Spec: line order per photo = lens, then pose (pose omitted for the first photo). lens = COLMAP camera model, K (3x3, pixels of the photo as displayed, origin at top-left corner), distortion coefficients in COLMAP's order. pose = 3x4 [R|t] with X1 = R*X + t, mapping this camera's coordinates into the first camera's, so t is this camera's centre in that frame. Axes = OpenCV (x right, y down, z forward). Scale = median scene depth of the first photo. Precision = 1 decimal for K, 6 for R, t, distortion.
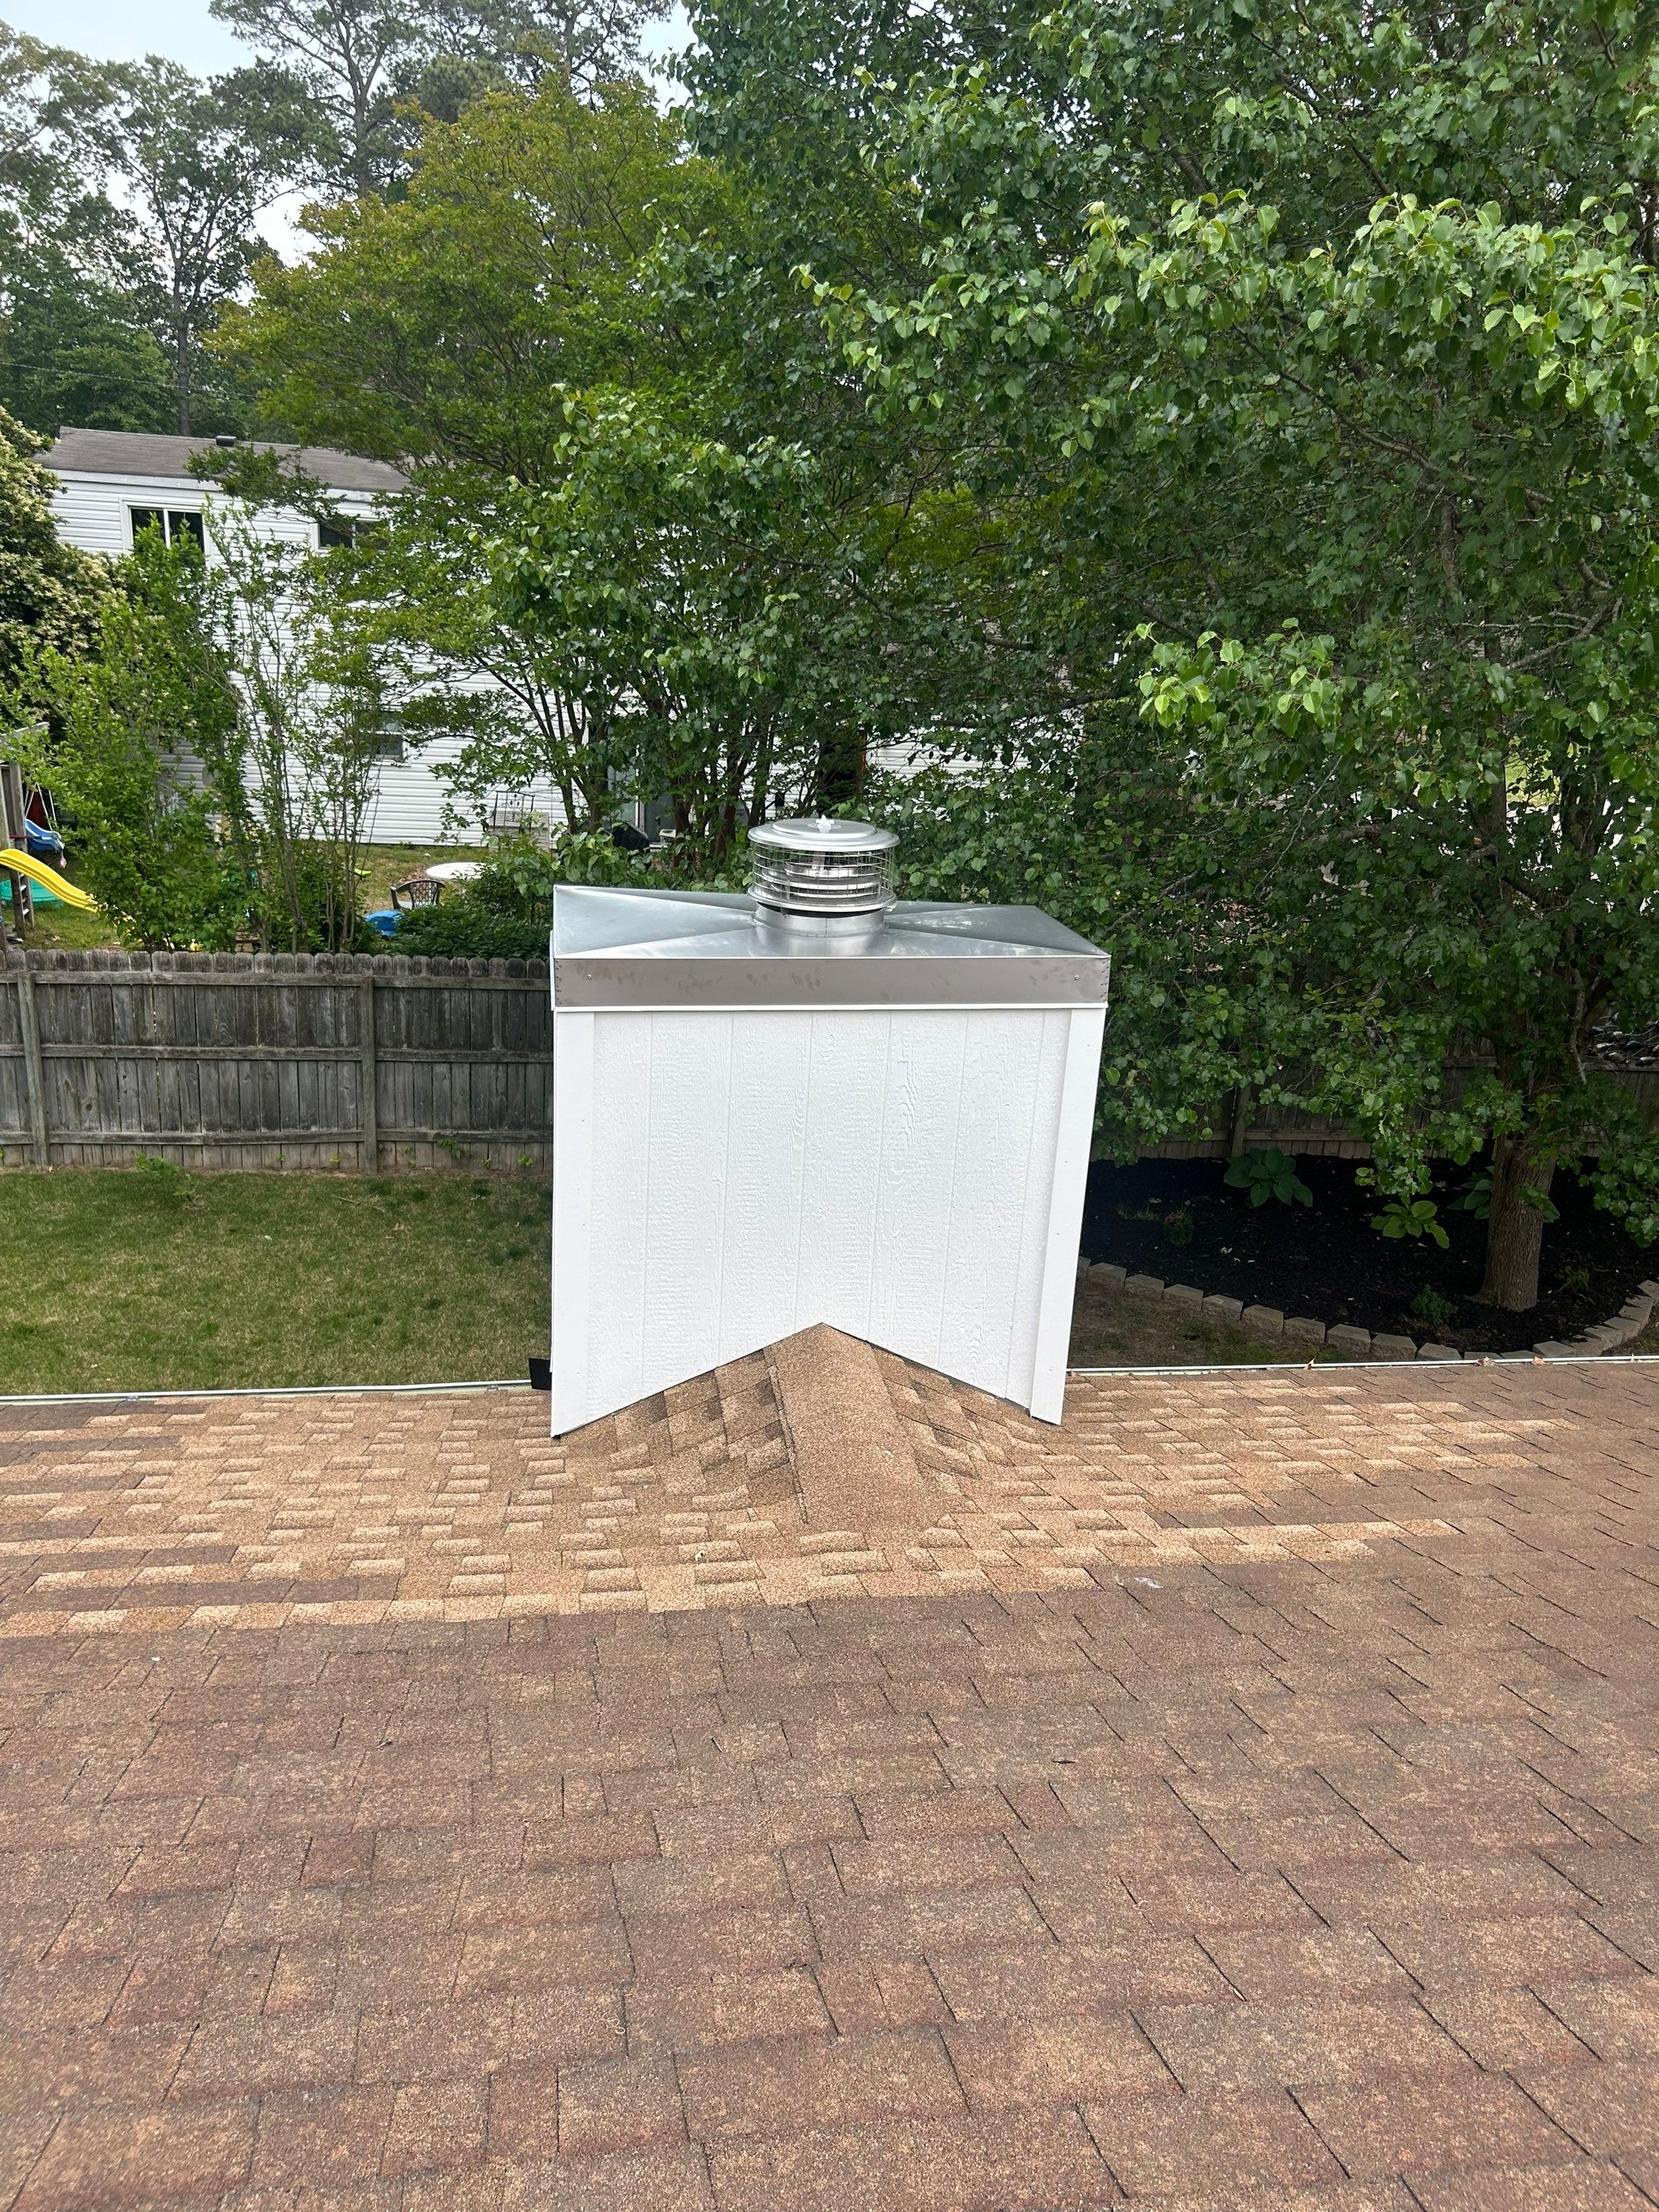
lens RADIAL K [[1671.4, 0, 823.2], [0, 1671.4, 1094.4], [0, 0, 1]] dist [0.023352, 0.029247]
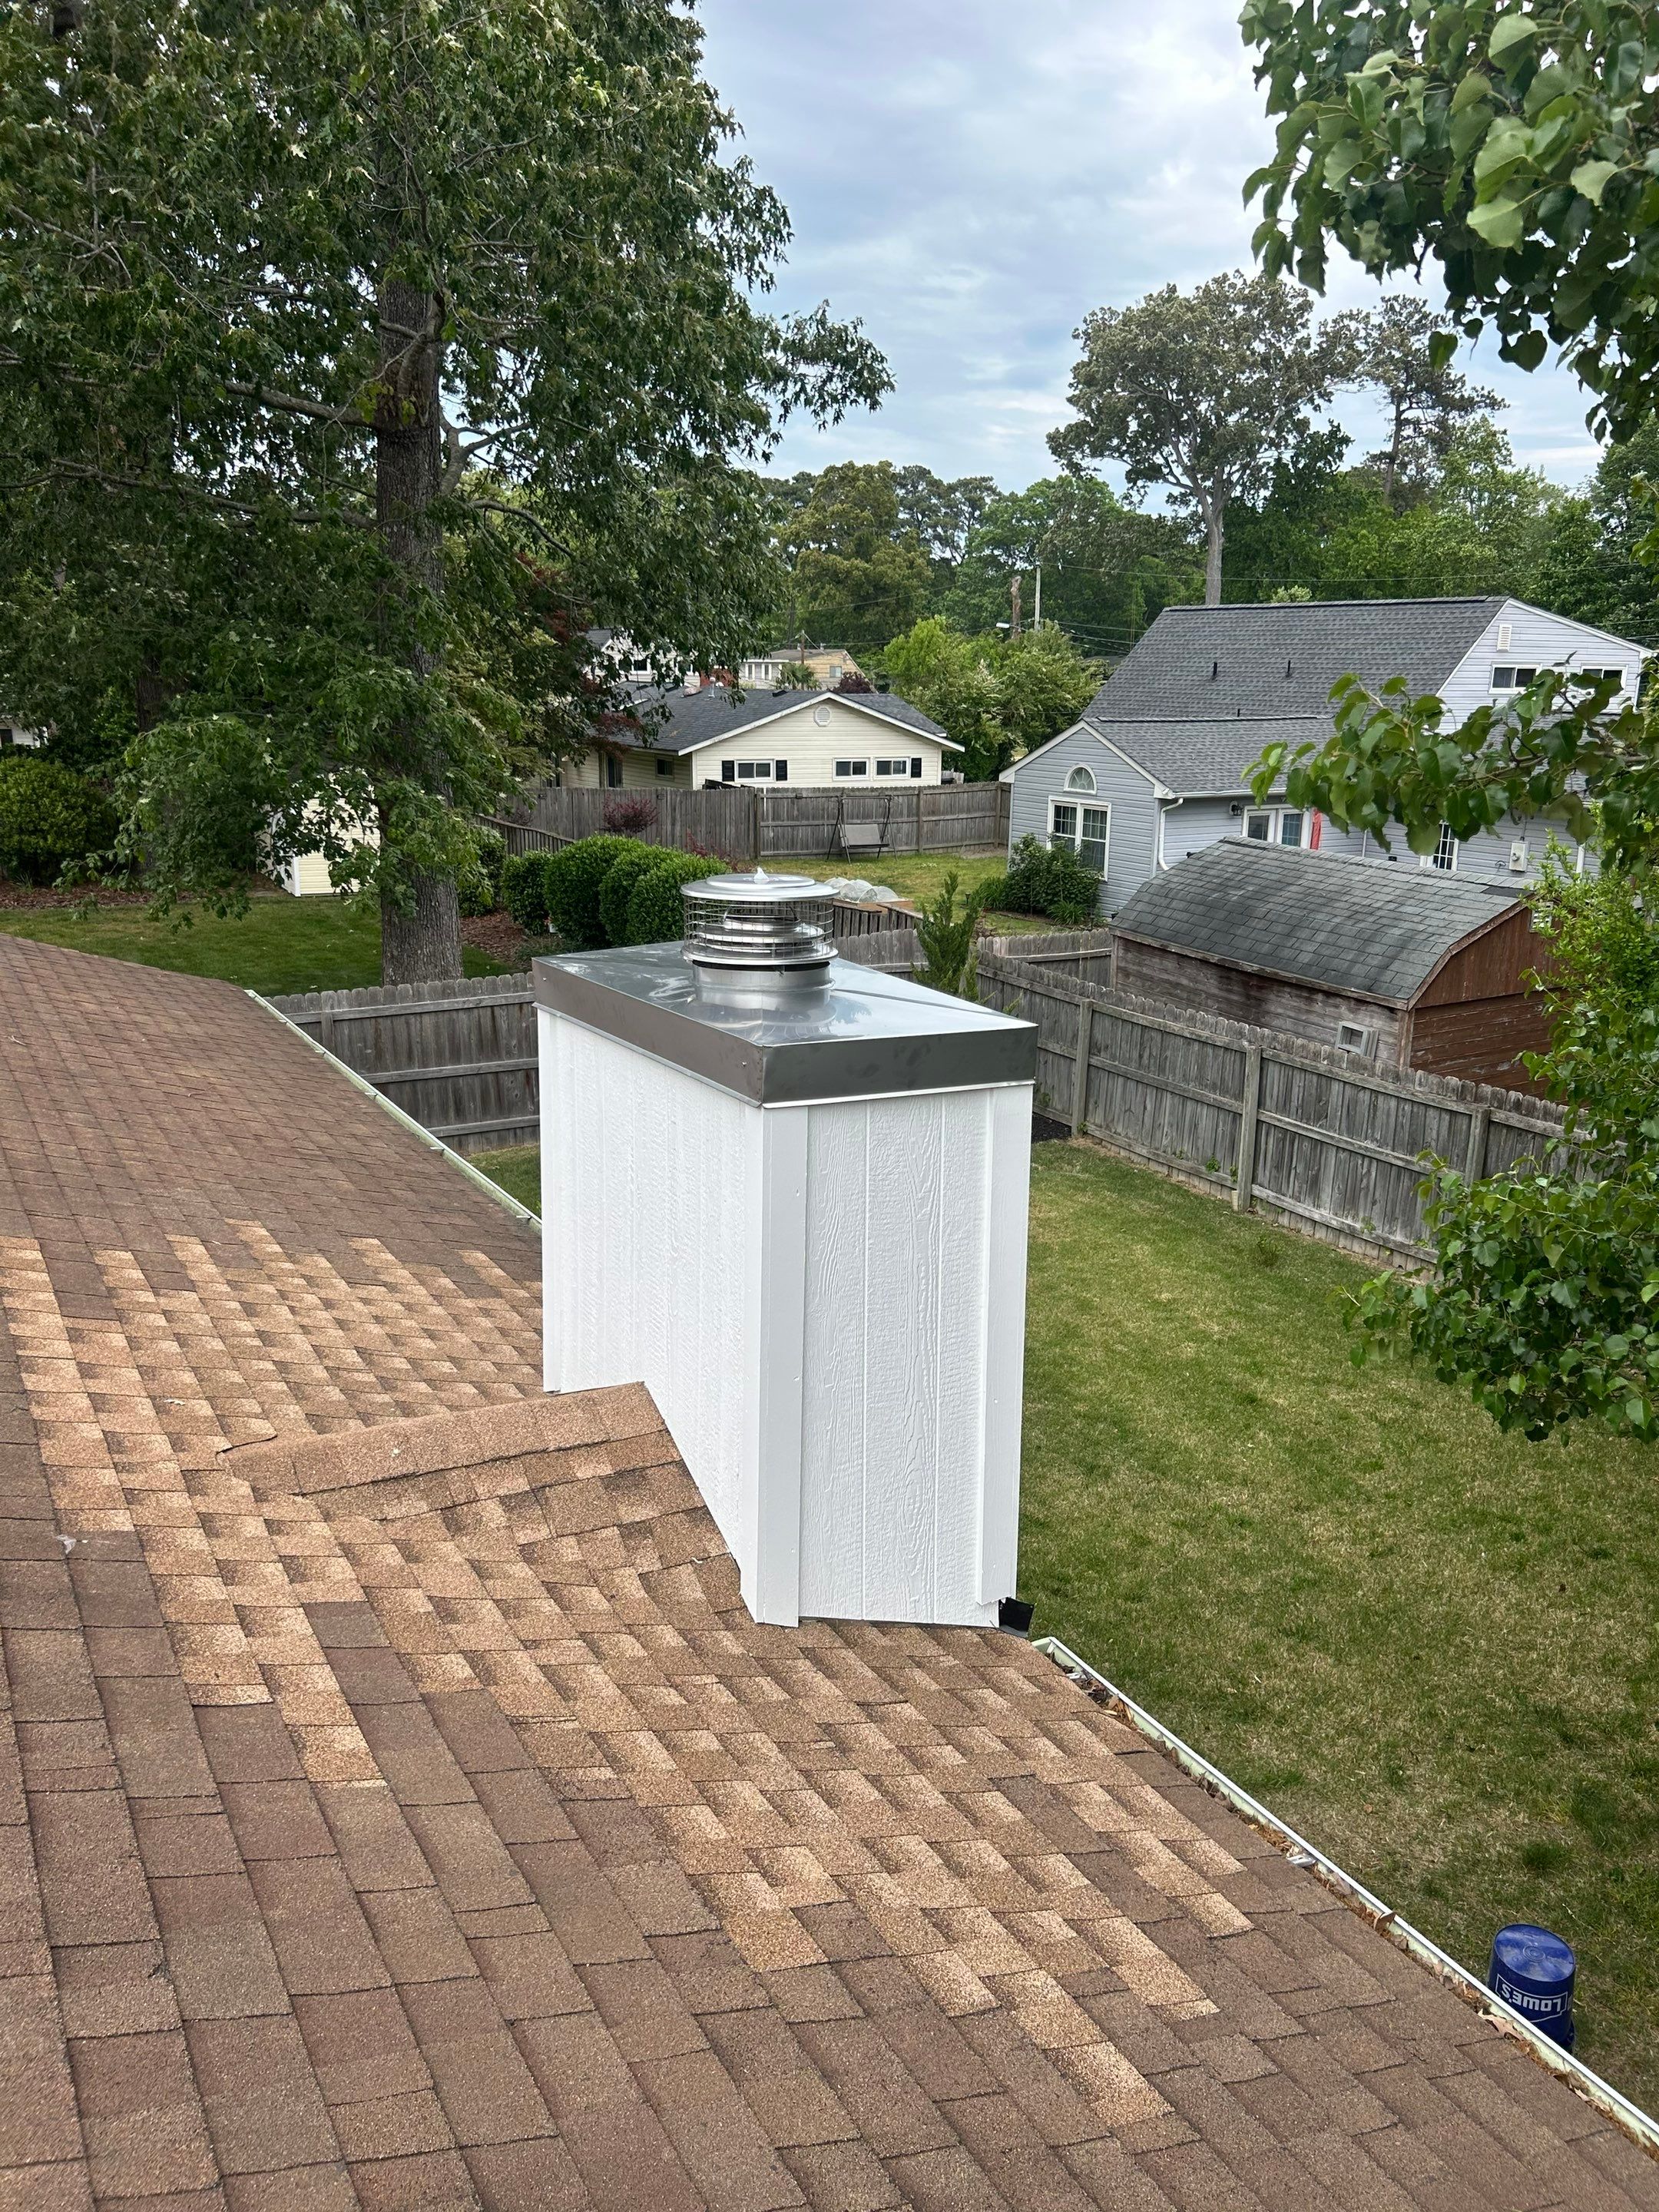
lens RADIAL K [[1671.4, 0, 823.2], [0, 1671.4, 1094.4], [0, 0, 1]] dist [0.023352, 0.029247]
pose [[0.352846, 0.186583, -0.916890, 0.479567], [-0.275472, 0.957201, 0.088776, -0.086005], [0.894212, 0.221253, 0.389143, 0.326390]]
